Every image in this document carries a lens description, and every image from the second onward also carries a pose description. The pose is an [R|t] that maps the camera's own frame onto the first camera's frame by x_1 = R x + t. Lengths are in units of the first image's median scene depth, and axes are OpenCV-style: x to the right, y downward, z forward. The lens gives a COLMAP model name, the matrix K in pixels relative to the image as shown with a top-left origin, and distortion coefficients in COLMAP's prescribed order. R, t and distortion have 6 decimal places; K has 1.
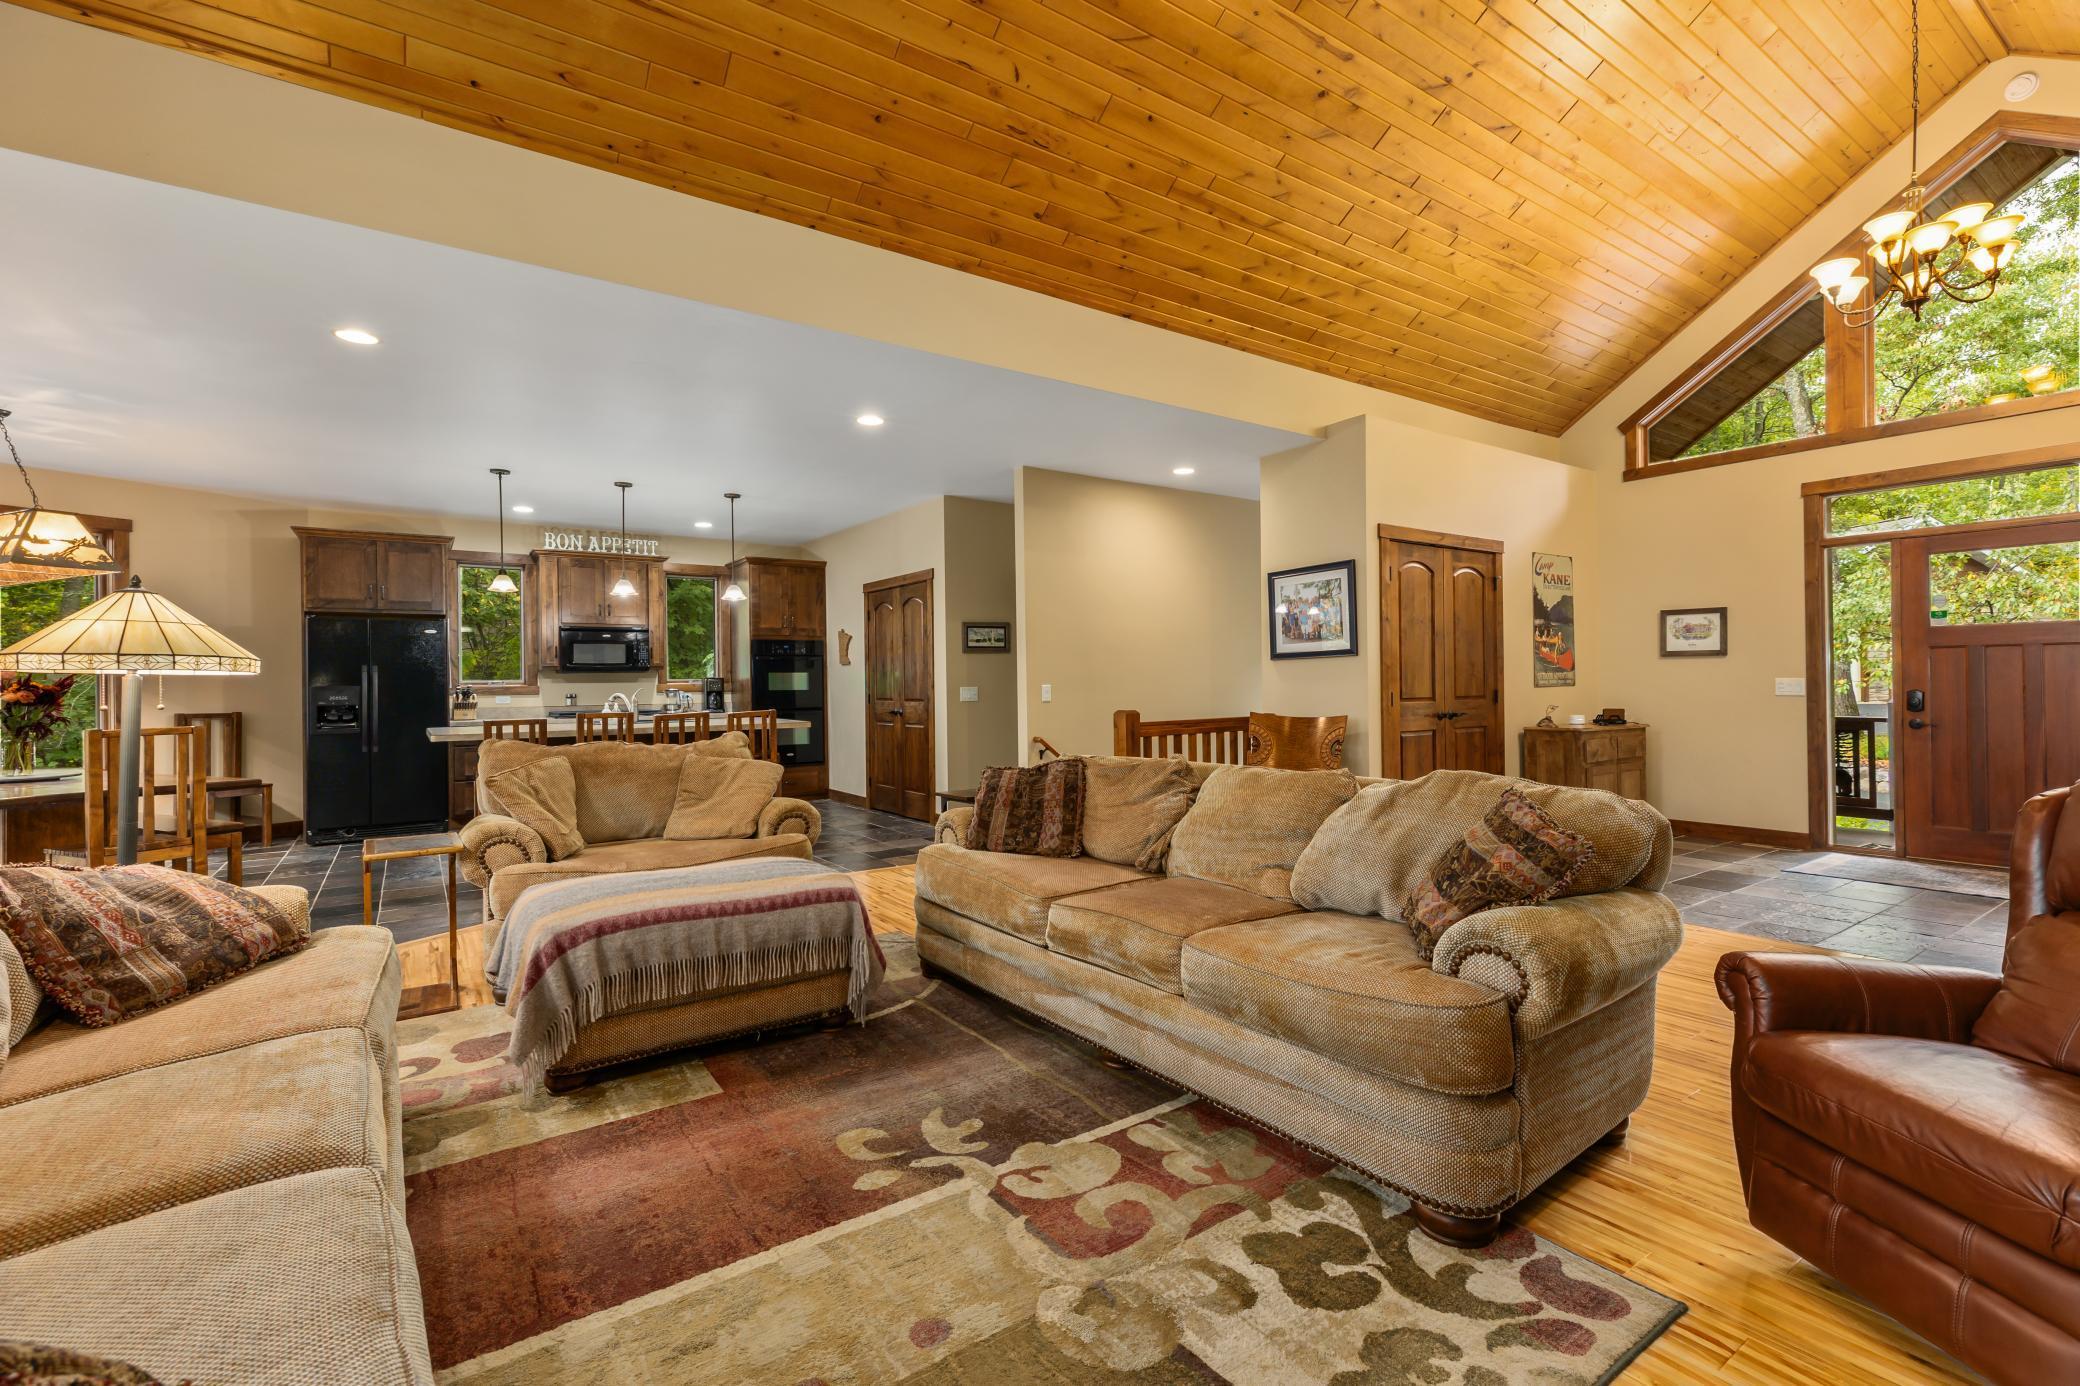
lens RADIAL K [[916.0, 0, 1054.9], [0, 916.0, 698.7], [0, 0, 1]] dist [-0.009200, -0.000145]
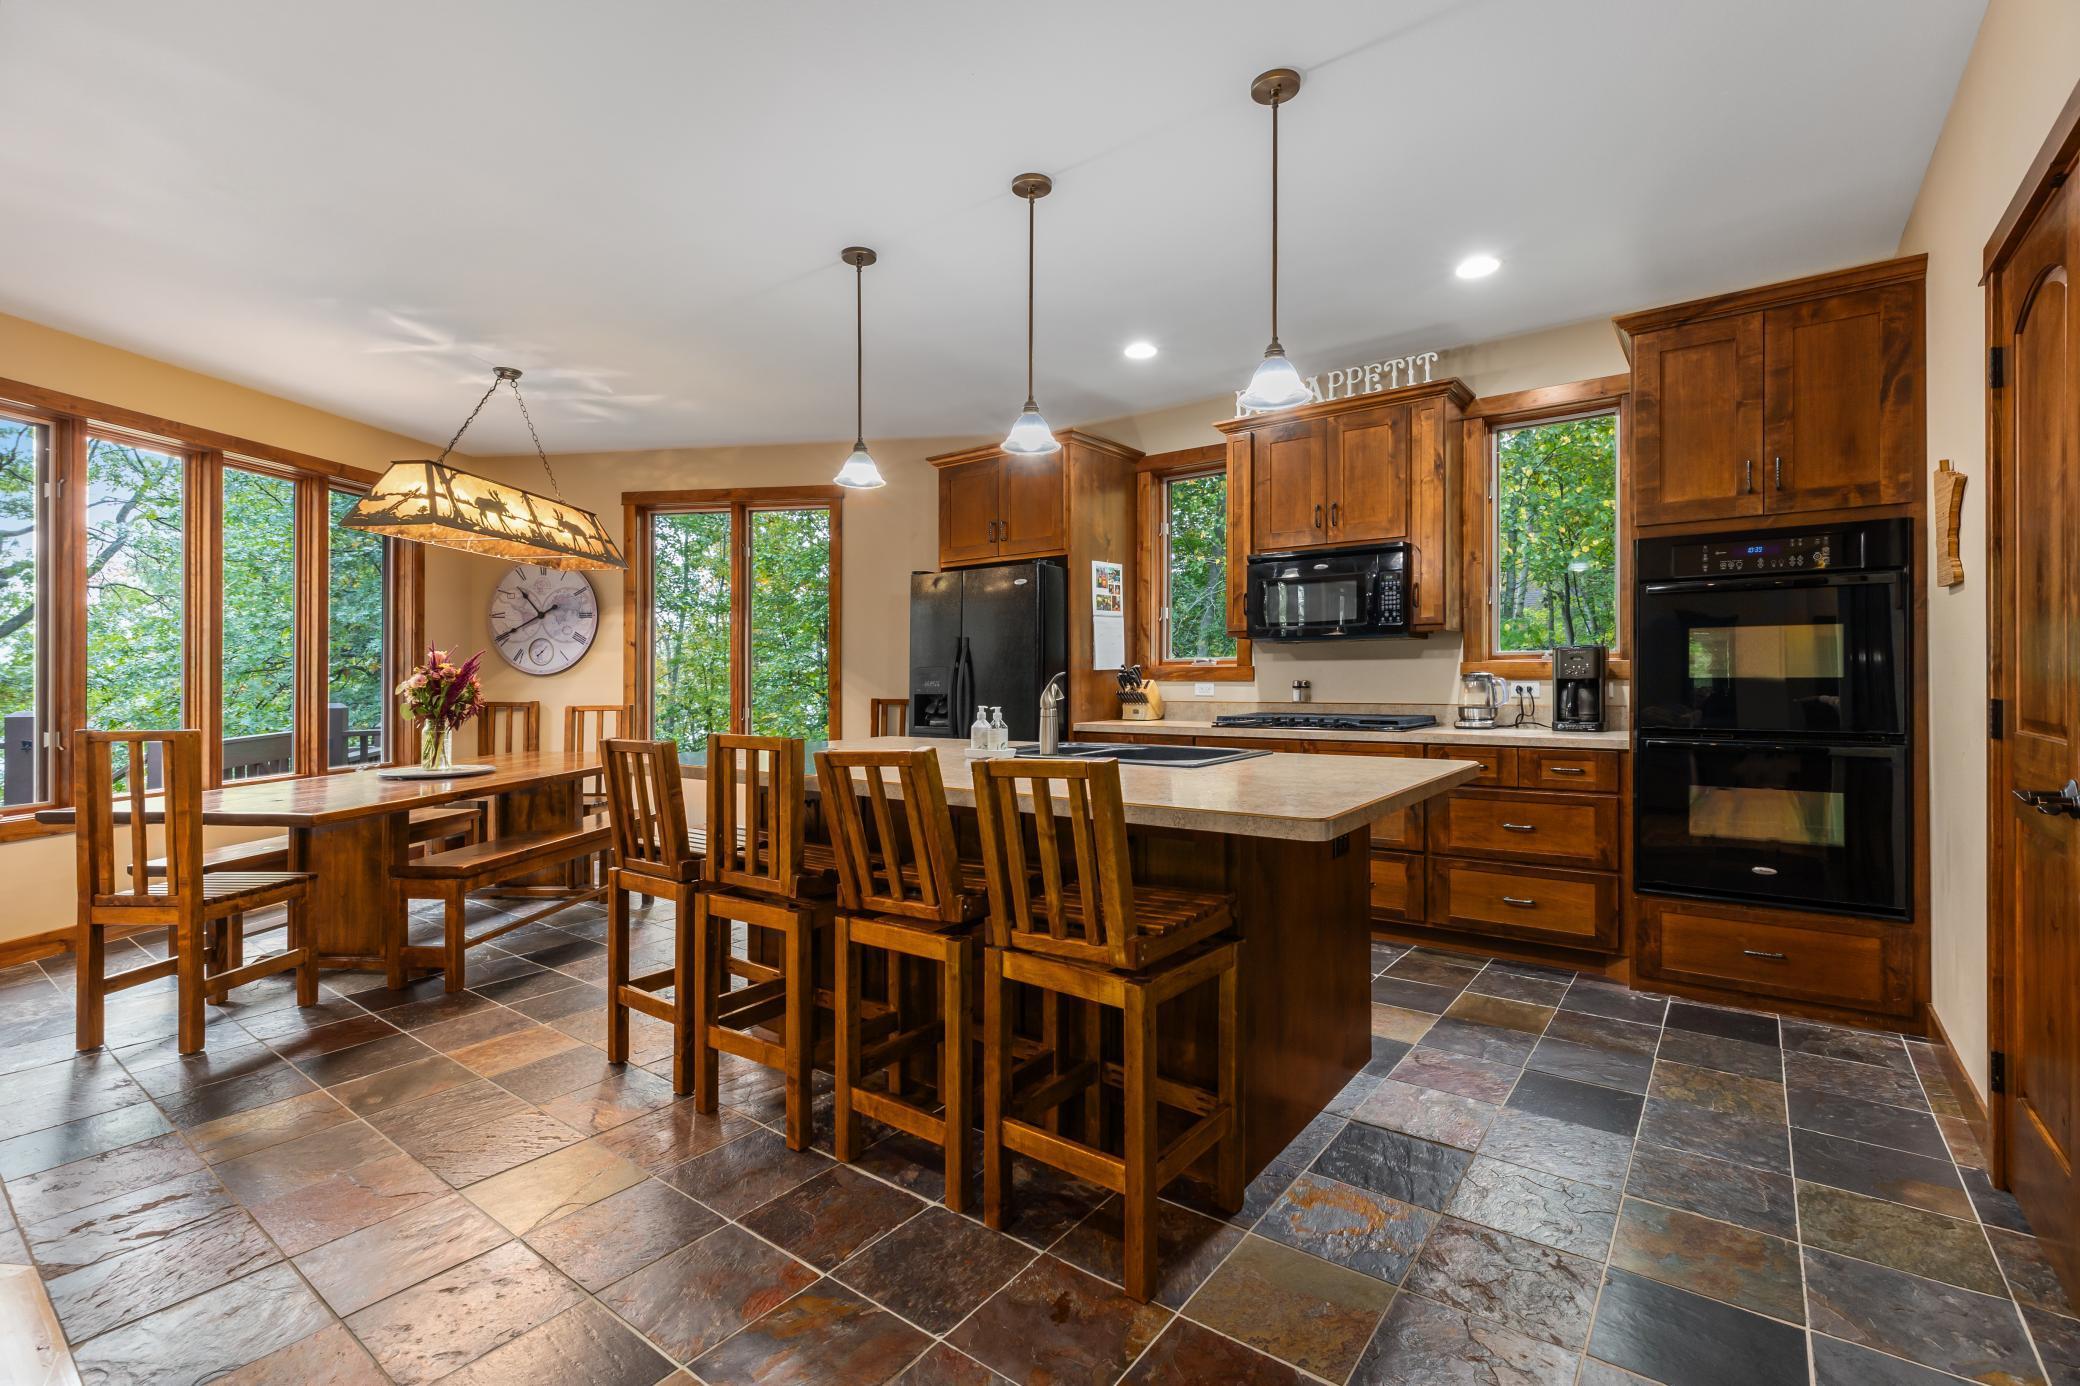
lens RADIAL K [[933.8, 0, 1047.6], [0, 933.8, 656.7], [0, 0, 1]] dist [0.005164, 0.000719]
pose [[0.303186, -0.009715, -0.952882, -0.054249], [-0.011551, 0.999837, -0.013869, -0.011667], [0.952861, 0.015212, 0.303025, 0.798736]]
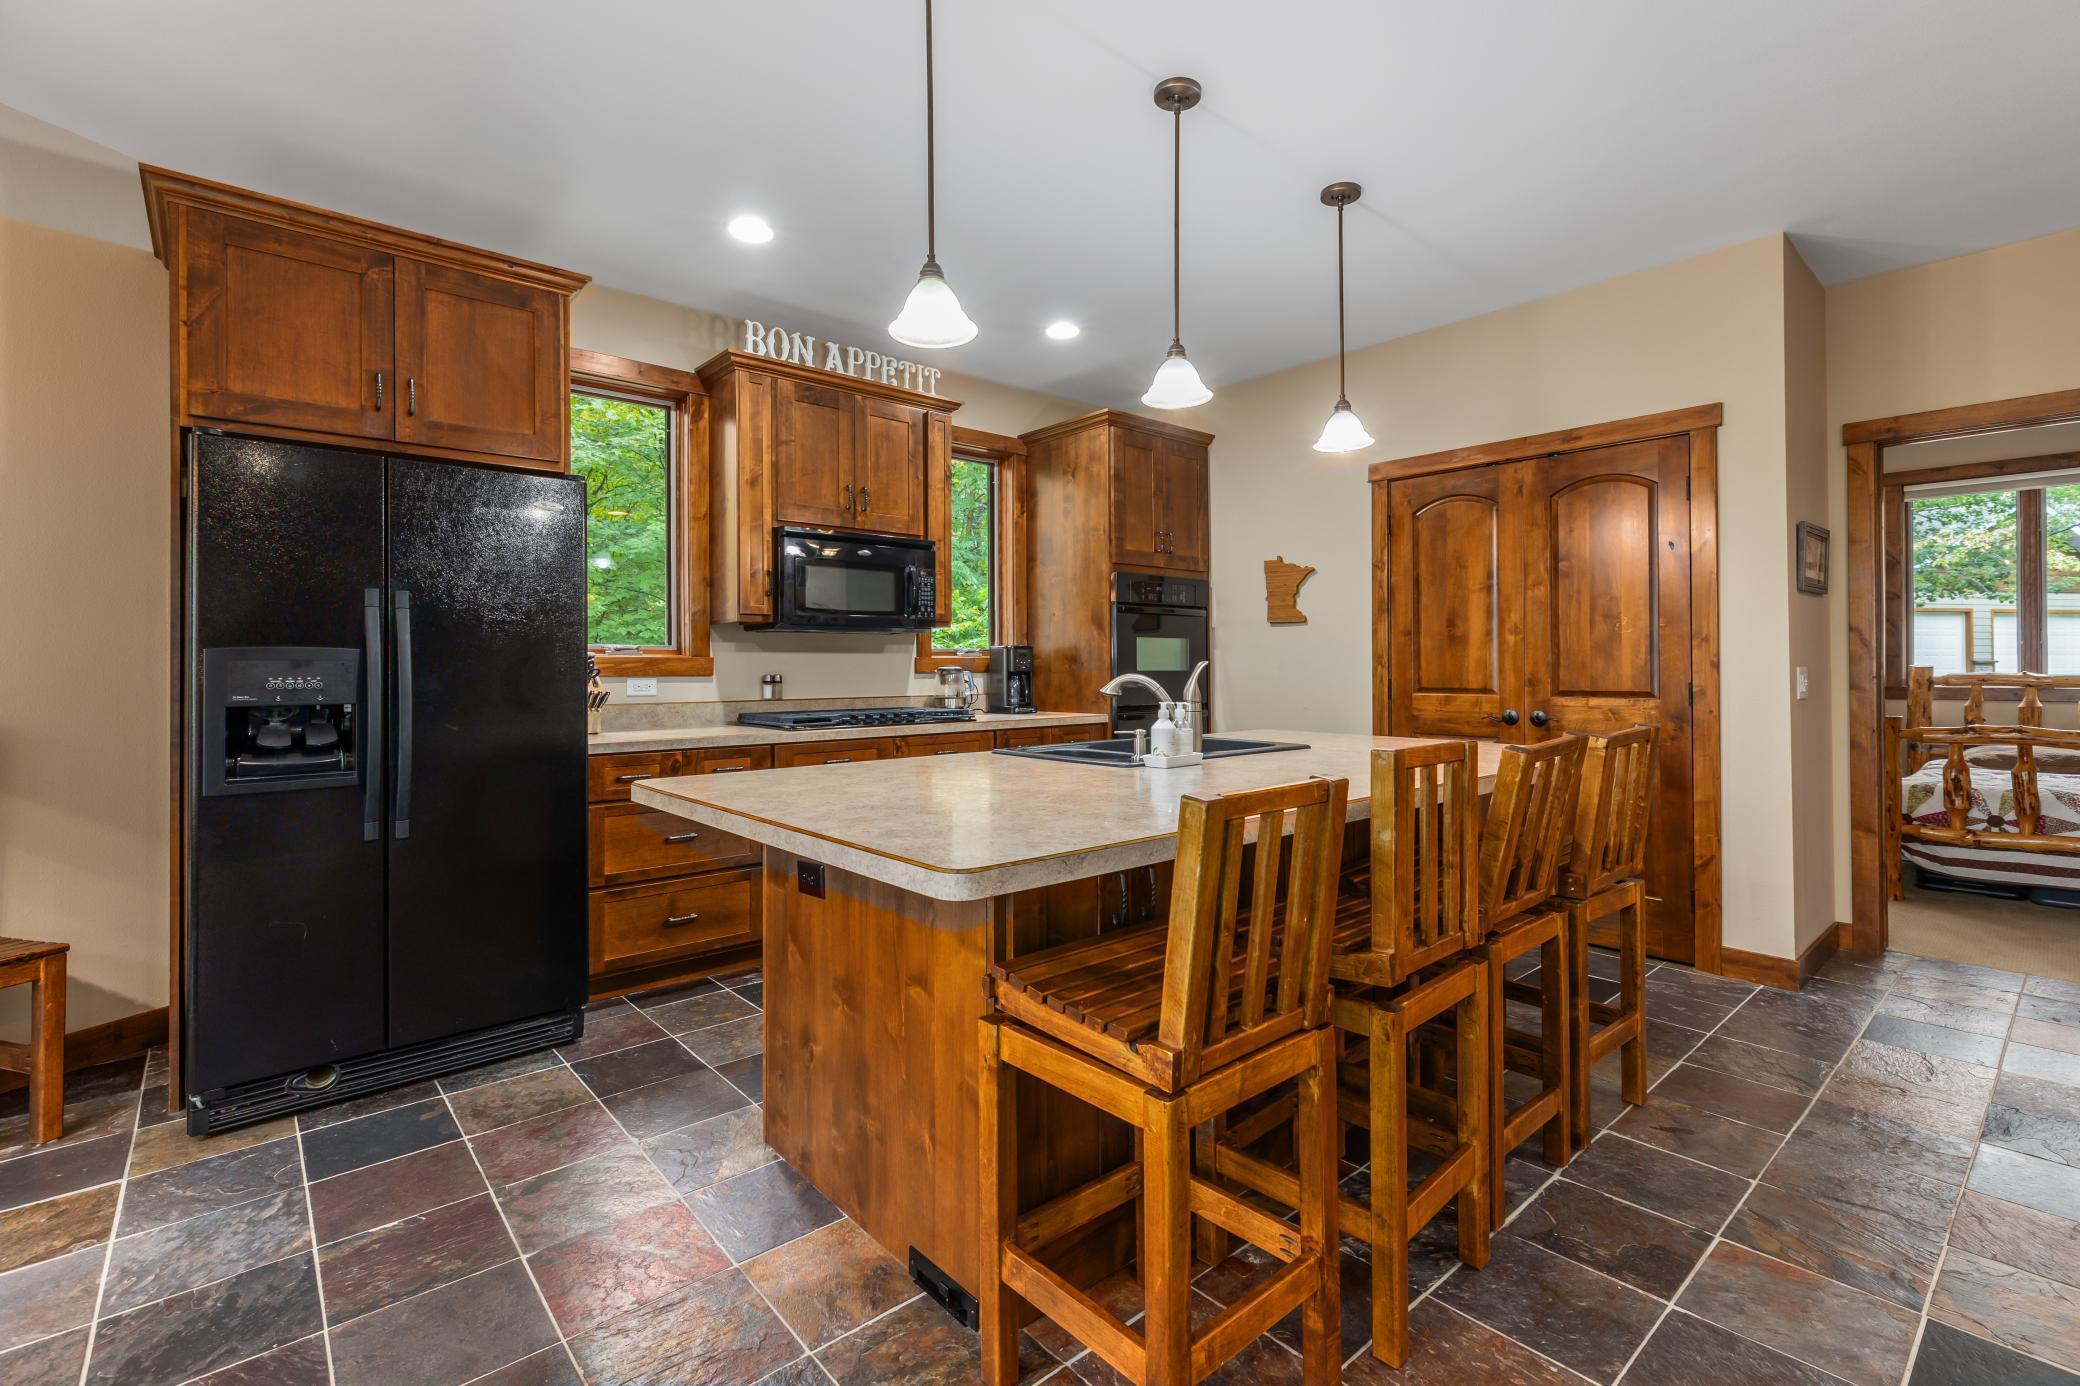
lens RADIAL K [[947.1, 0, 1072.9], [0, 947.1, 681.1], [0, 0, 1]] dist [0.004396, 0.000582]
pose [[0.992850, 0.007259, 0.119150, -0.502378], [-0.006876, 0.999970, -0.003631, -0.001708], [-0.119172, 0.002786, 0.992870, 0.570353]]
